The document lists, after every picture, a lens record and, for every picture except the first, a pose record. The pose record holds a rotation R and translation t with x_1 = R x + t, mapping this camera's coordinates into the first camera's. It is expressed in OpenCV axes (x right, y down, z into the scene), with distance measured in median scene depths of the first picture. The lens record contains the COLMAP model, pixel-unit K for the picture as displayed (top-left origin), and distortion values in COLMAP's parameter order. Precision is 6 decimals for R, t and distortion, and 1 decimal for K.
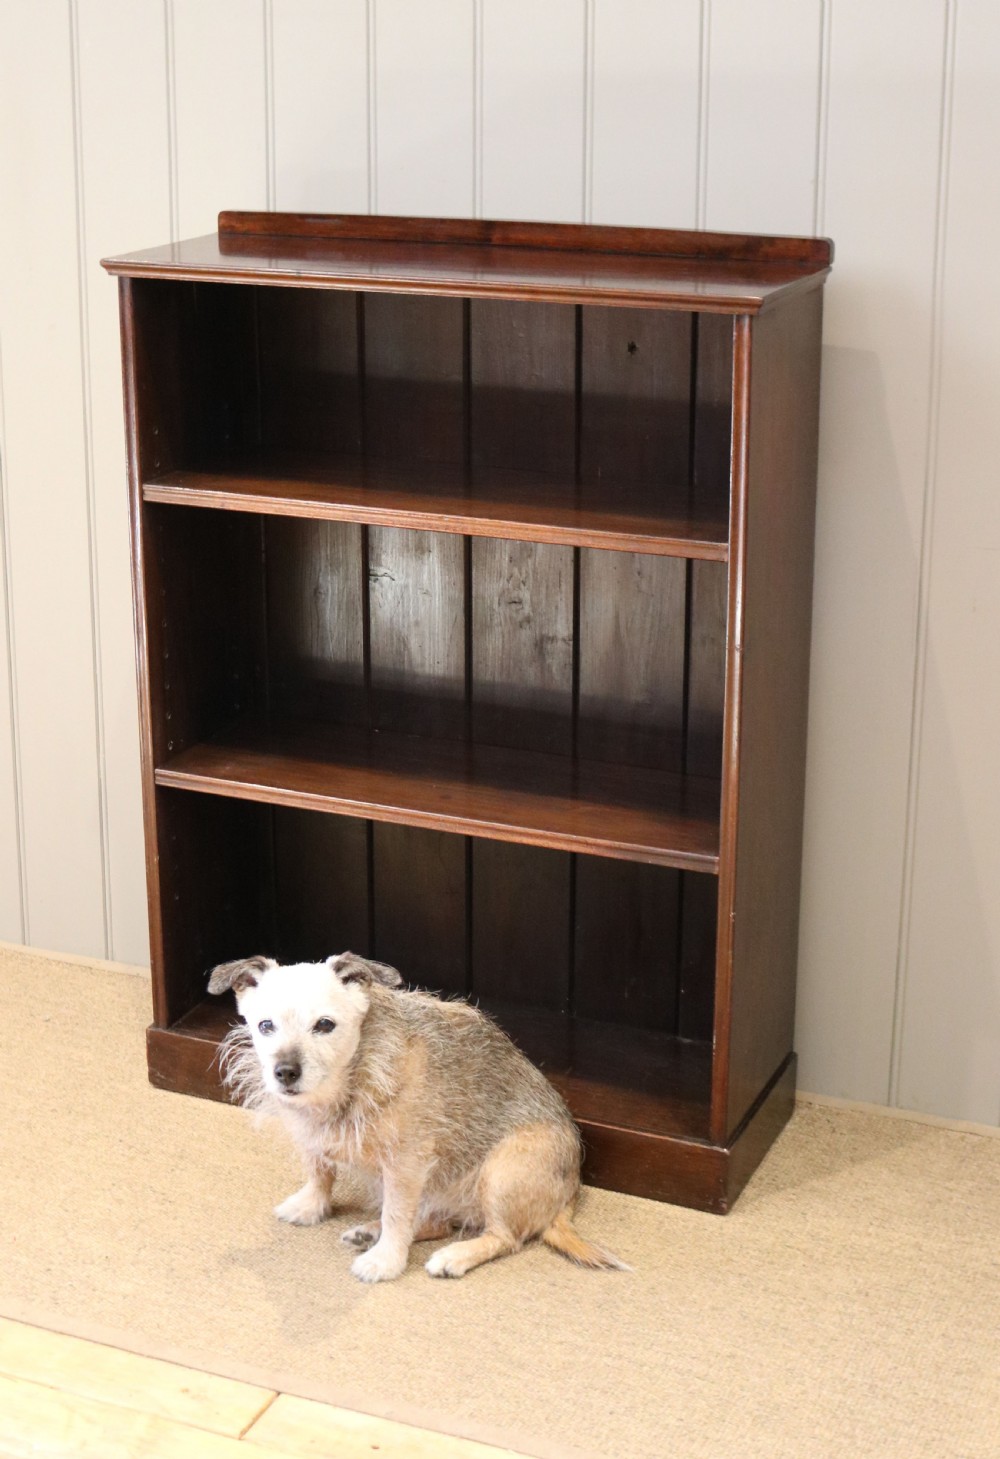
lens RADIAL K [[2331.7, 0, 500.0], [0, 2331.7, 729.5], [0, 0, 1]] dist [-0.132032, -0.012126]
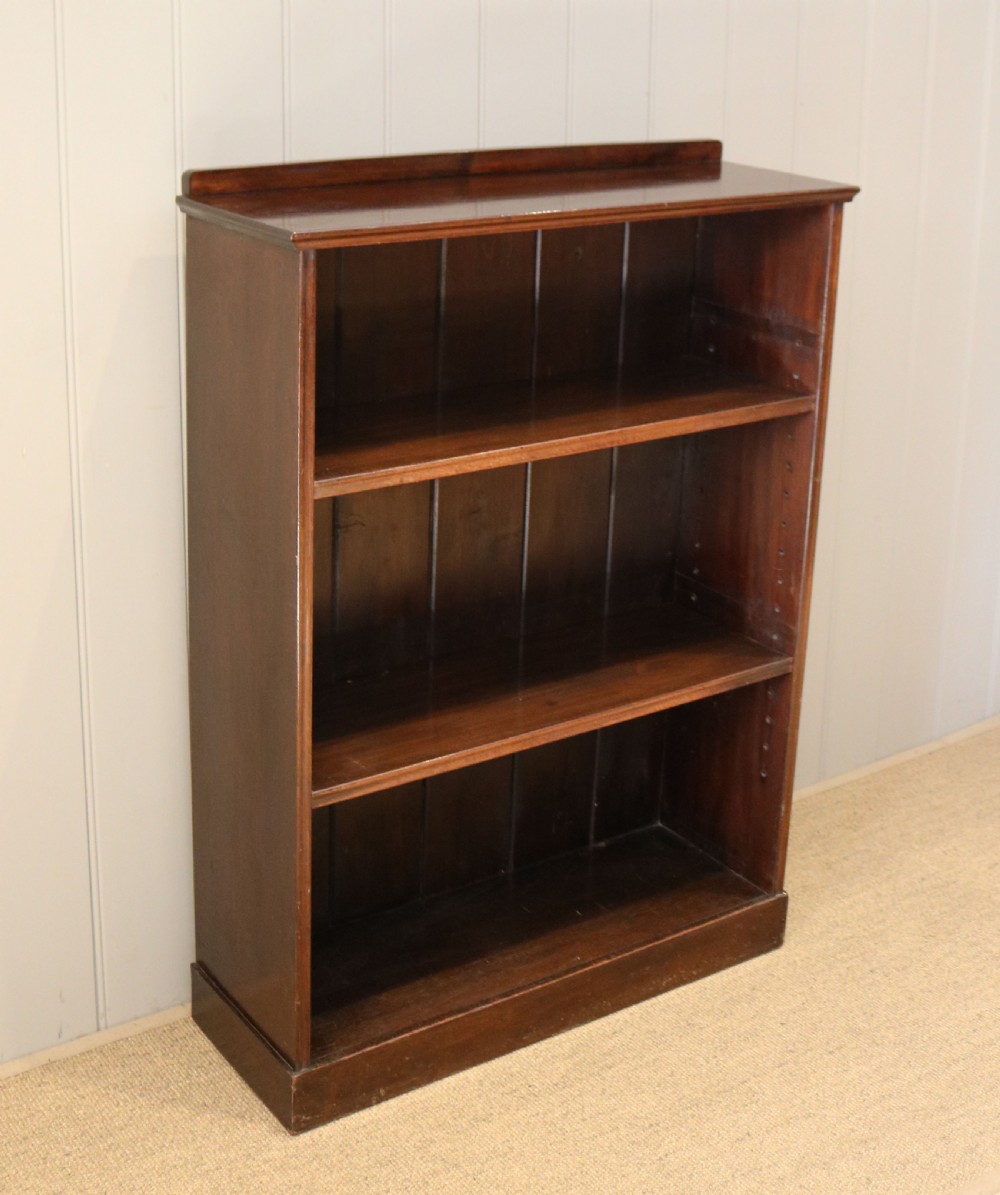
lens RADIAL K [[1765.1, 0, 497.4], [0, 1765.1, 440.8], [0, 0, 1]] dist [-0.137607, 0.086966]
pose [[0.528341, -0.223465, 0.819097, -0.664433], [0.249715, 0.962970, 0.101643, -0.172481], [-0.811479, 0.150839, 0.564579, 0.569658]]
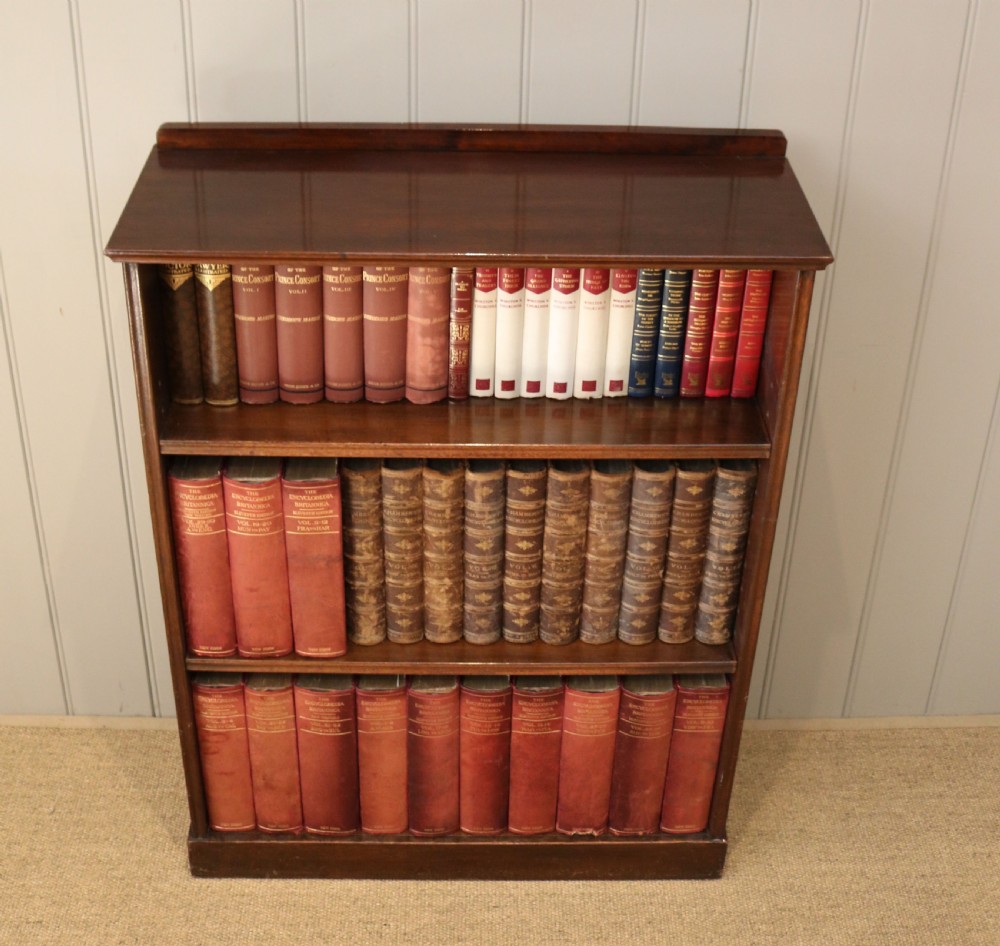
lens RADIAL K [[1402.4, 0, 504.0], [0, 1402.4, 232.1], [0, 0, 1]] dist [-0.161440, 0.146690]
pose [[0.914928, -0.167362, 0.367283, -0.222520], [0.106872, 0.977953, 0.179405, -0.286266], [-0.389211, -0.124890, 0.912643, 0.413532]]
